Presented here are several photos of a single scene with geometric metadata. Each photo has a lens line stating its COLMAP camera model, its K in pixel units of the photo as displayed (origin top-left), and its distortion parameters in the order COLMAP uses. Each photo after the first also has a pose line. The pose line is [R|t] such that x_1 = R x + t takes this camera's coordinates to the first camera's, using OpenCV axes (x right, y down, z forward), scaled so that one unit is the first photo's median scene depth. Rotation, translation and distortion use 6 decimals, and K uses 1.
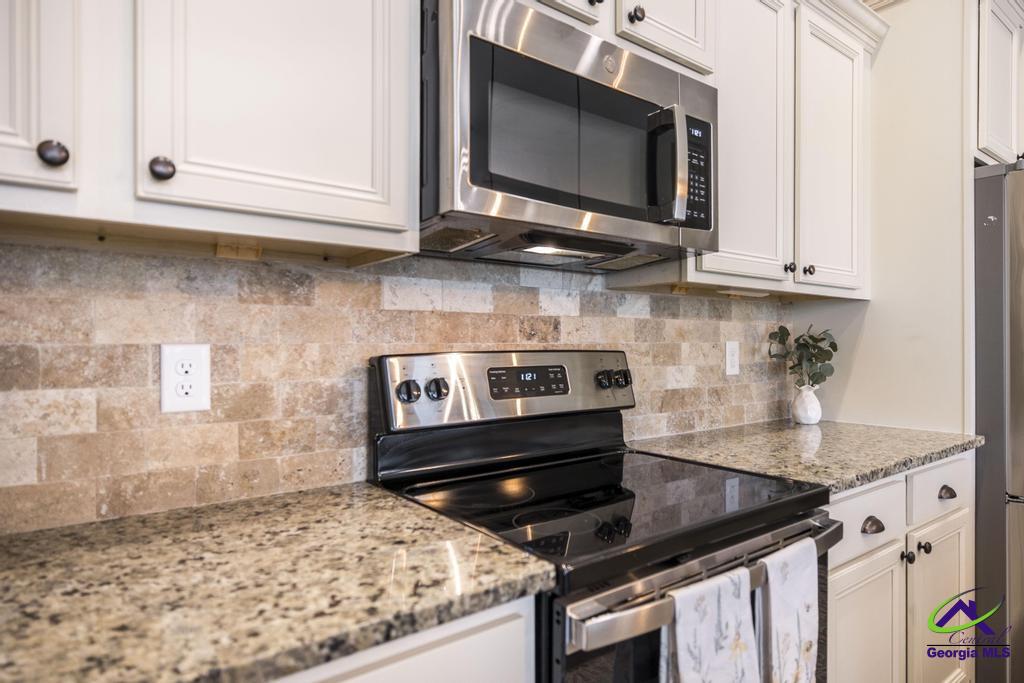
lens RADIAL K [[589.8, 0, 514.7], [0, 589.8, 340.3], [0, 0, 1]] dist [0.002170, 0.000518]
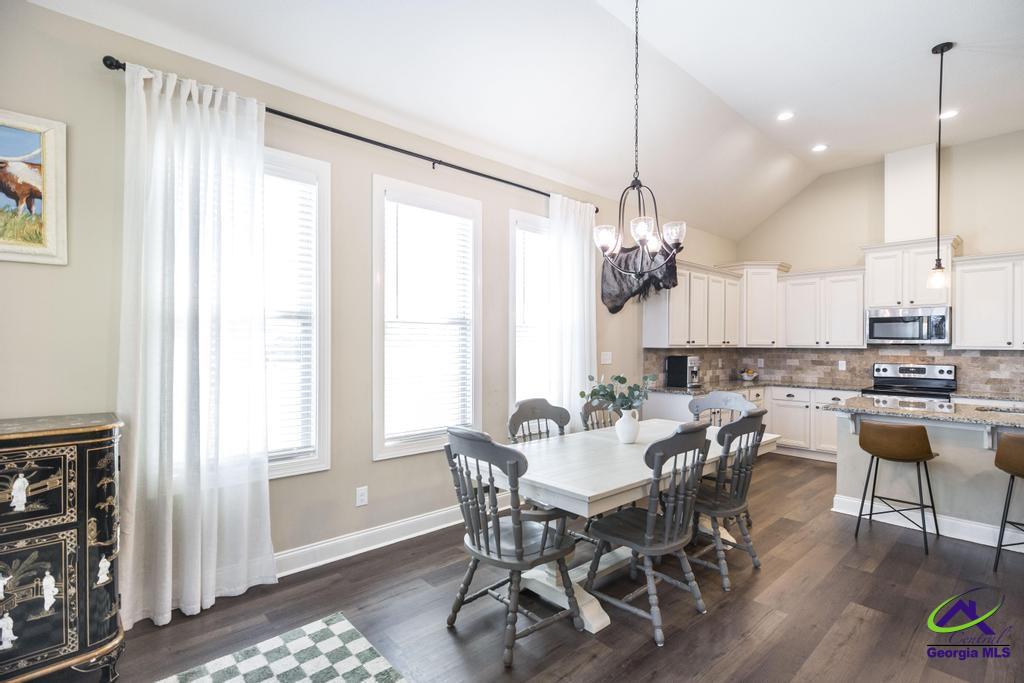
lens RADIAL K [[488.5, 0, 520.9], [0, 488.5, 343.2], [0, 0, 1]] dist [-0.000271, 0.001413]
pose [[0.092992, -0.002697, -0.995663, 3.822715], [0.000363, 0.999996, -0.002674, -0.147278], [0.995667, -0.000113, 0.092993, -2.623520]]
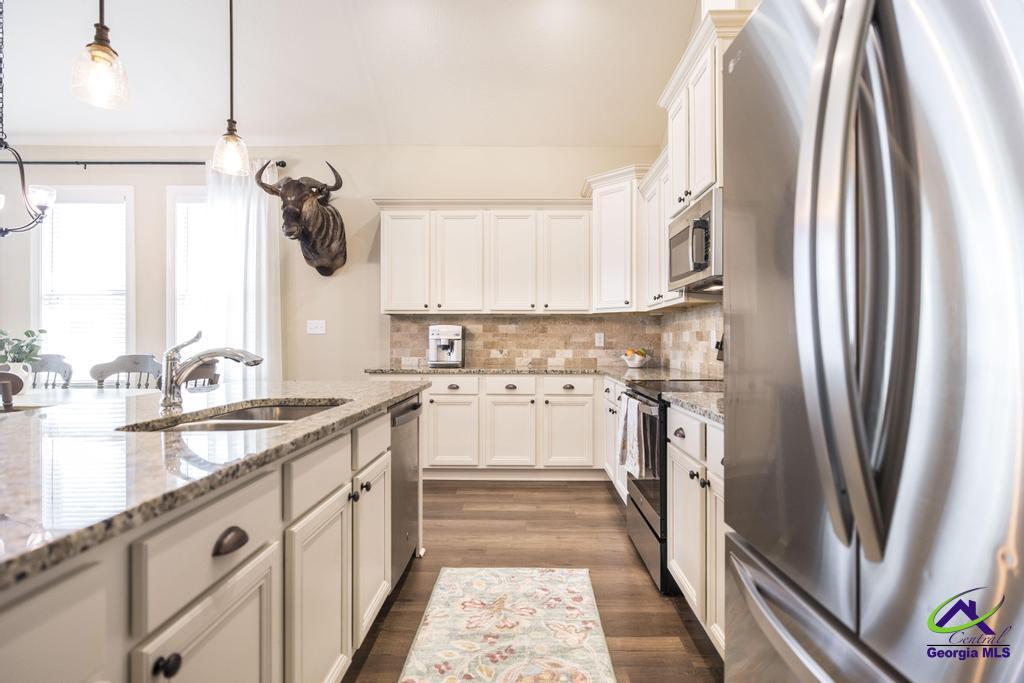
lens RADIAL K [[488.5, 0, 517.4], [0, 488.5, 344.7], [0, 0, 1]] dist [-0.000271, 0.001413]
pose [[-0.607626, 0.000733, -0.794223, 1.984858], [0.001269, 0.999999, -0.000047, 0.076266], [0.794222, -0.001037, -0.607626, 1.431290]]
